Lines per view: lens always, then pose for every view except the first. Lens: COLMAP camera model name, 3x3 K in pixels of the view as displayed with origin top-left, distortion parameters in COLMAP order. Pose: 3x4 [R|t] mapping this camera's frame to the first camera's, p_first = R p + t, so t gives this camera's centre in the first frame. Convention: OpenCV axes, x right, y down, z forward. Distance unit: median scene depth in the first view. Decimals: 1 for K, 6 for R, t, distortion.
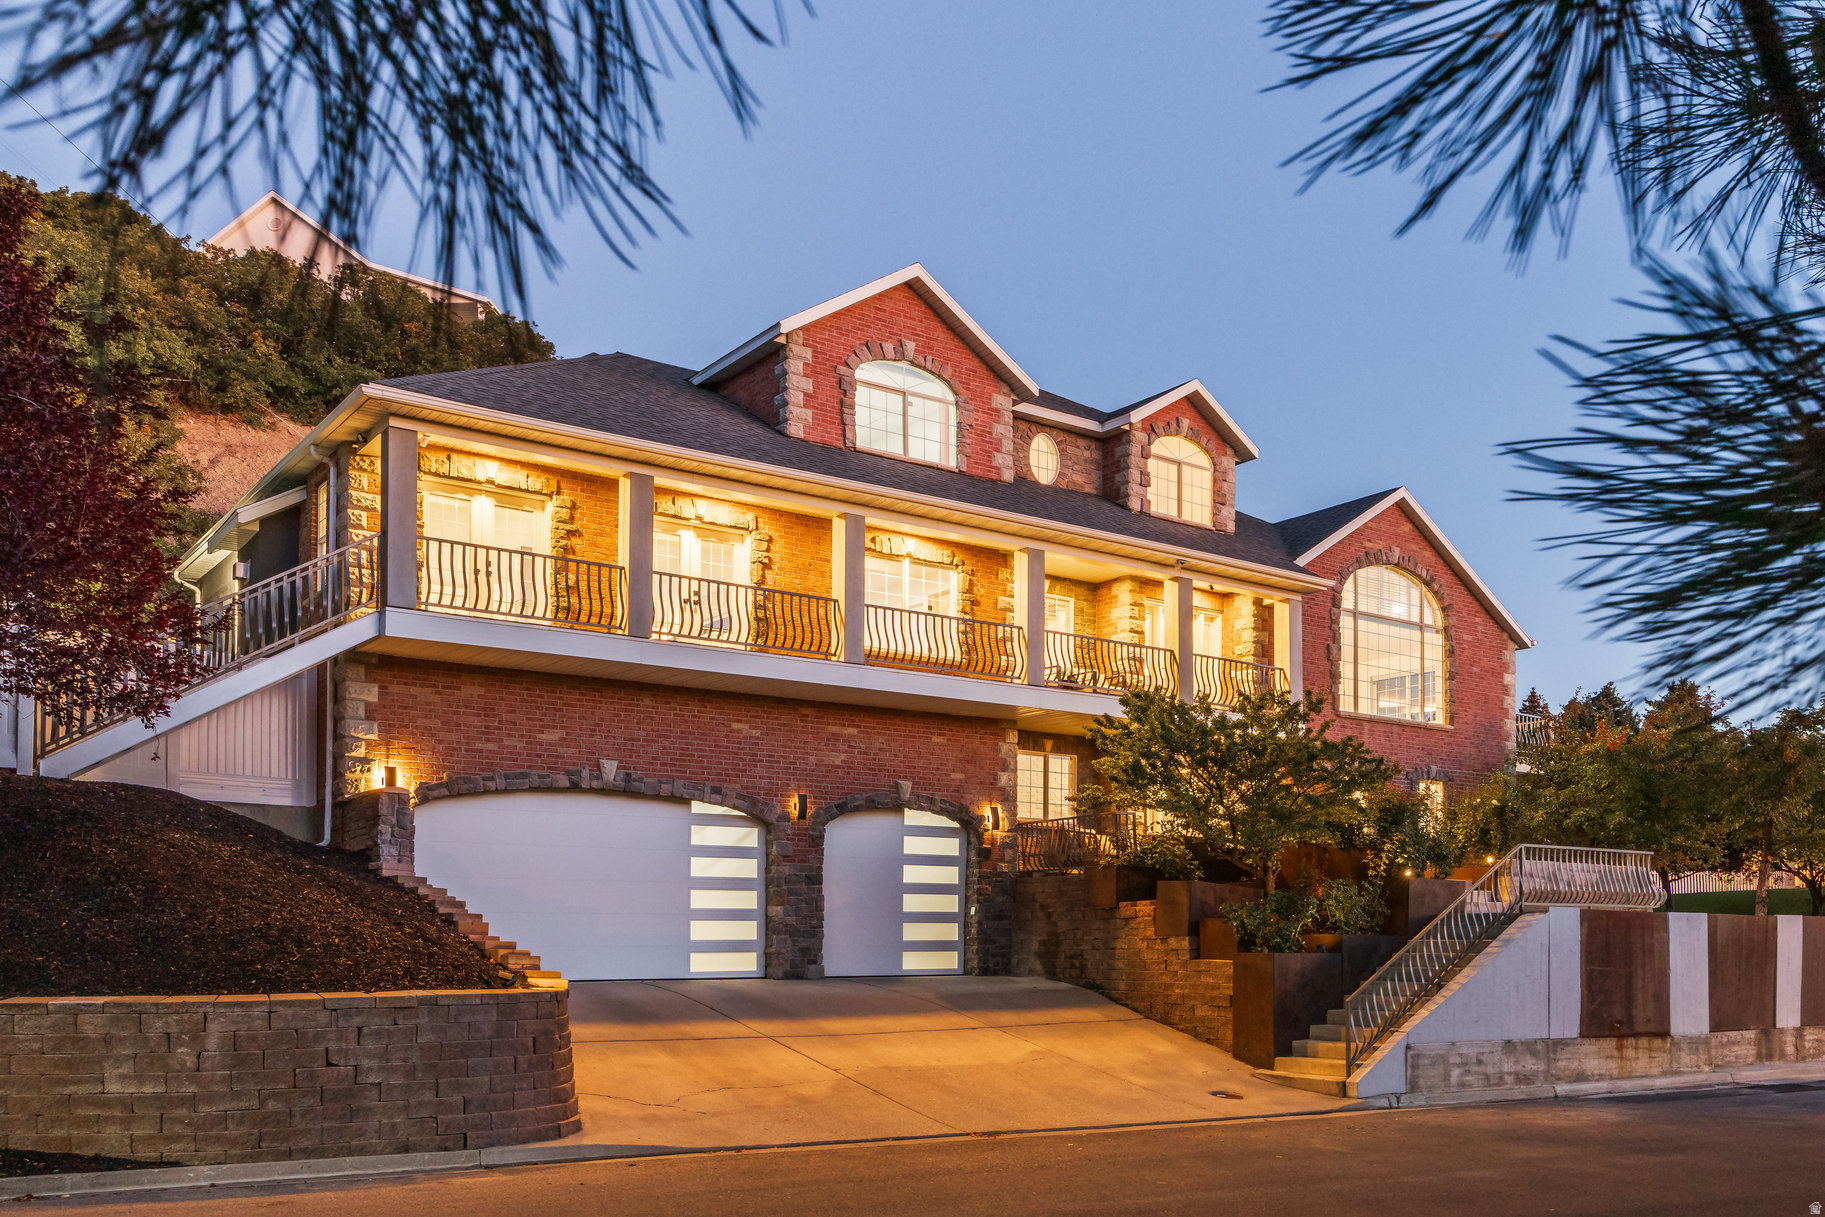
lens RADIAL K [[1482.7, 0, 972.6], [0, 1482.7, 686.3], [0, 0, 1]] dist [0.010798, -0.004776]
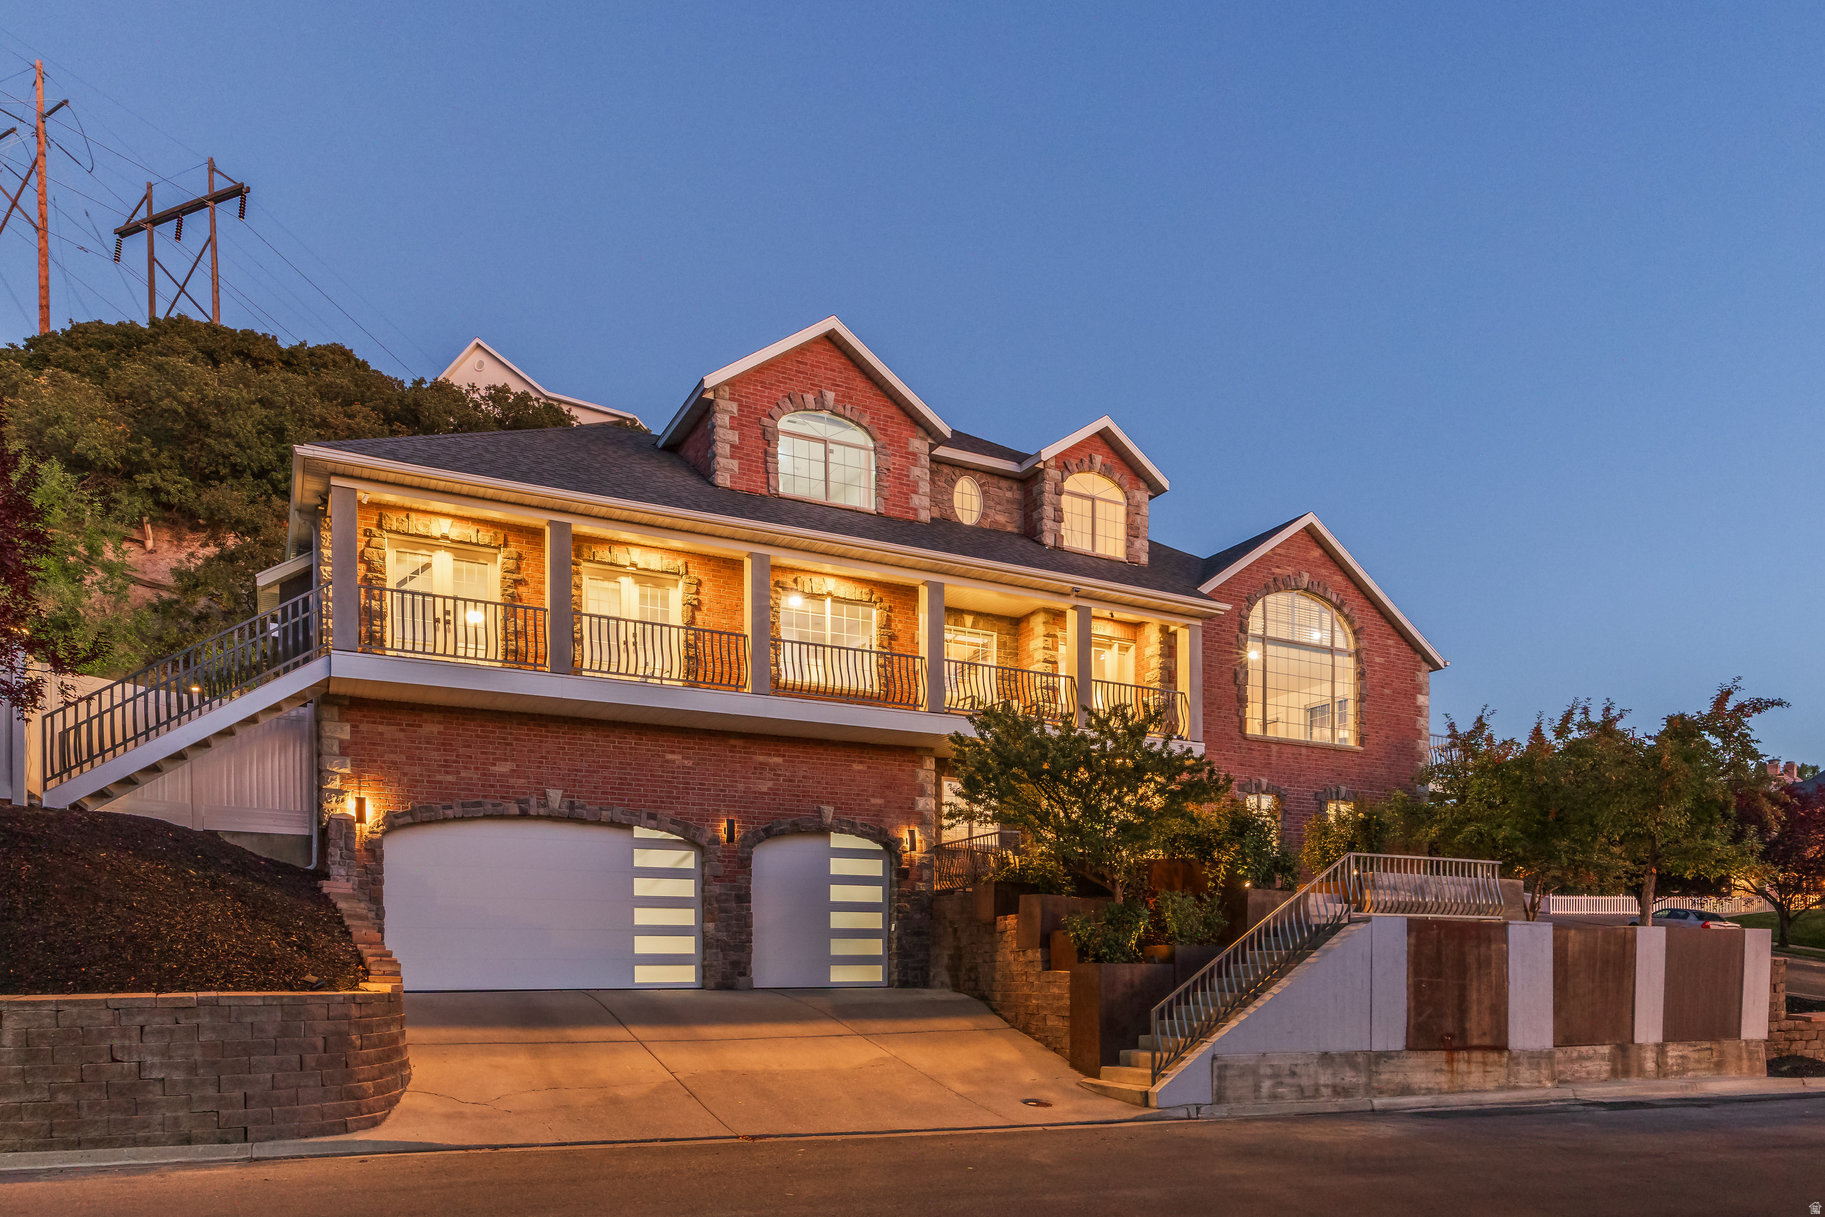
lens RADIAL K [[1377.8, 0, 752.5], [0, 1377.8, 764.9], [0, 0, 1]] dist [0.006810, 0.008647]
pose [[0.992952, -0.012819, -0.117823, 0.071701], [0.016573, 0.999384, 0.030939, 0.010123], [0.117354, -0.032674, 0.992553, 0.040521]]
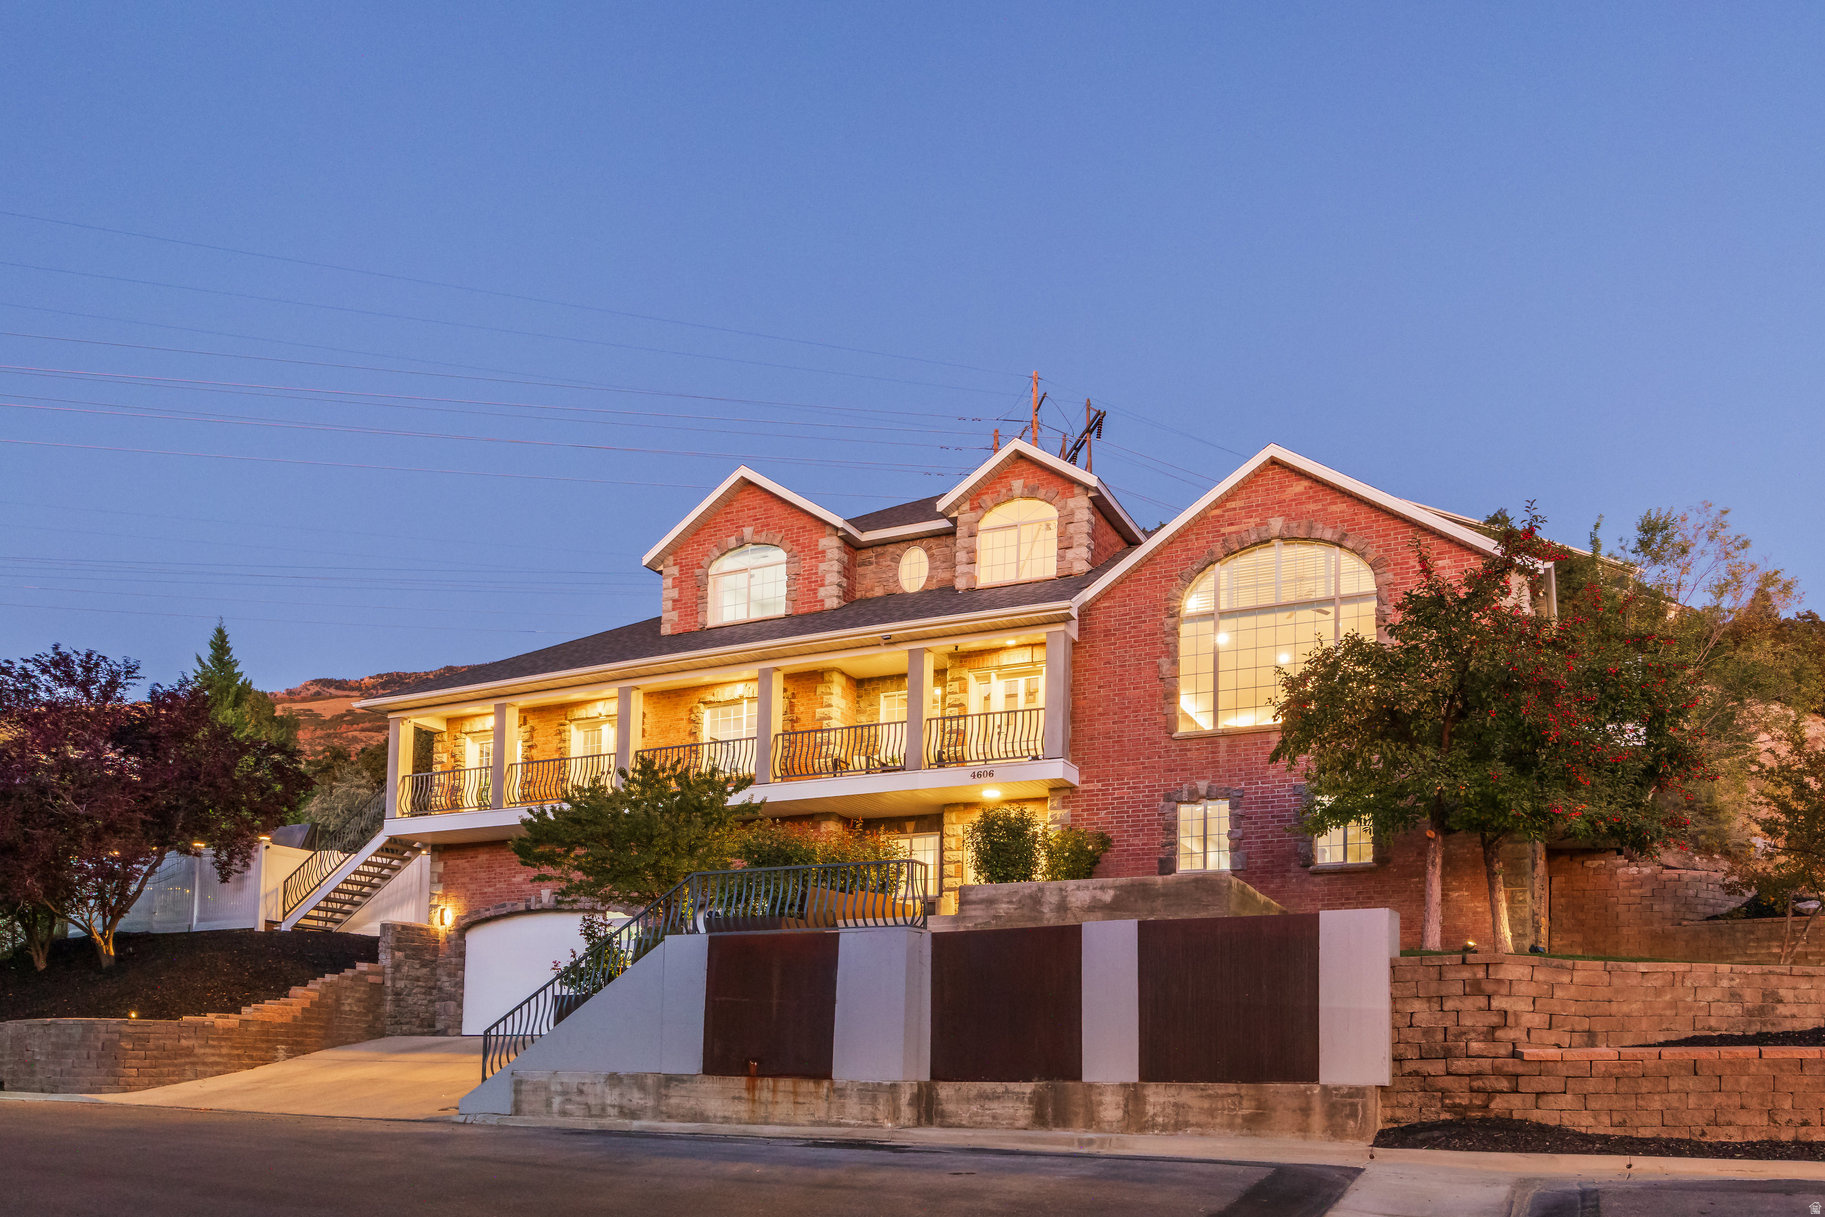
lens RADIAL K [[1303.3, 0, 914.0], [0, 1303.3, 780.2], [0, 0, 1]] dist [-0.003934, 0.000905]
pose [[0.509134, -0.179369, -0.841790, 0.952855], [0.137850, 0.982411, -0.125957, 0.139800], [0.849576, -0.051912, 0.524905, 0.550434]]
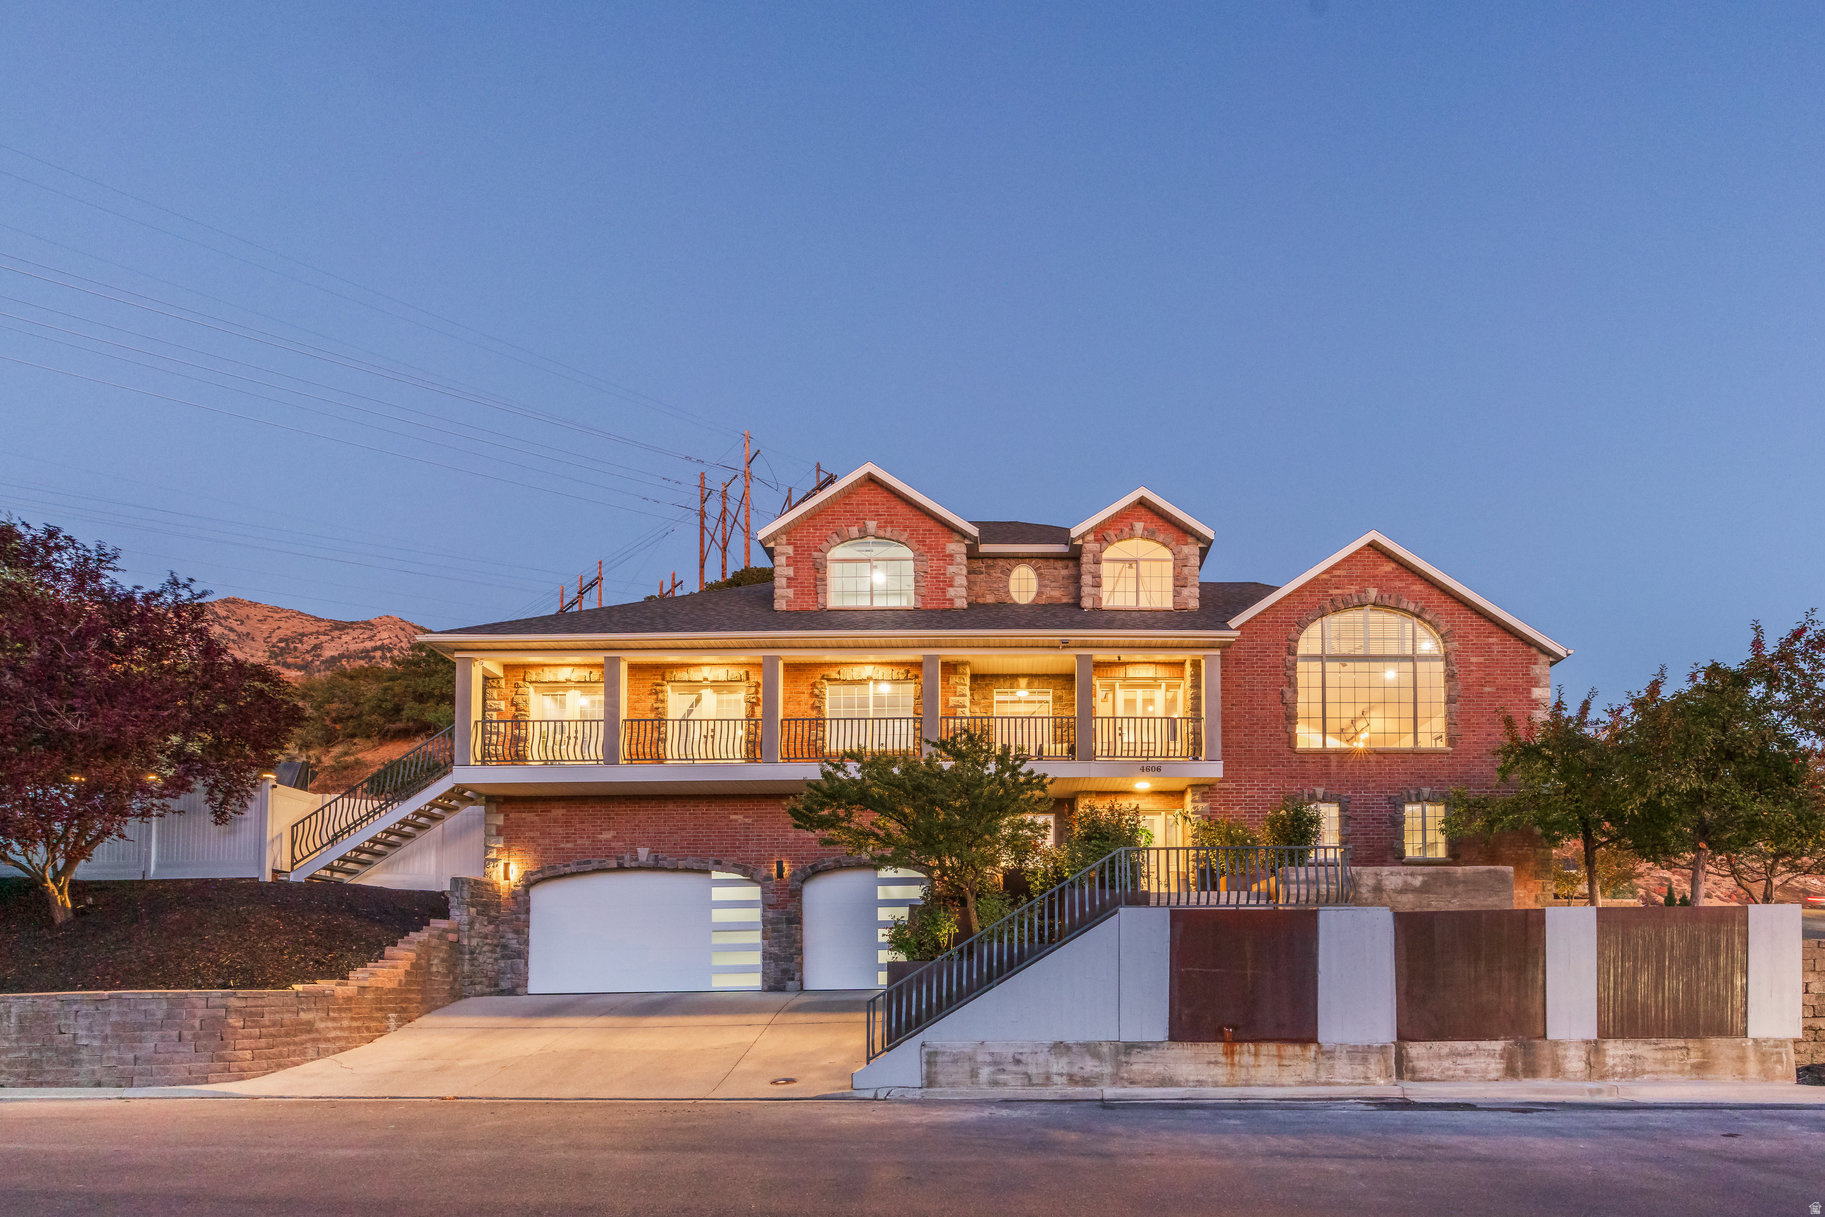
lens RADIAL K [[989.1, 0, 942.2], [0, 989.1, 816.6], [0, 0, 1]] dist [0.008358, 0.002051]
pose [[0.828245, -0.103489, -0.550726, 0.524678], [0.106313, 0.993969, -0.026895, 0.071895], [0.550188, -0.036273, 0.834252, 0.300408]]
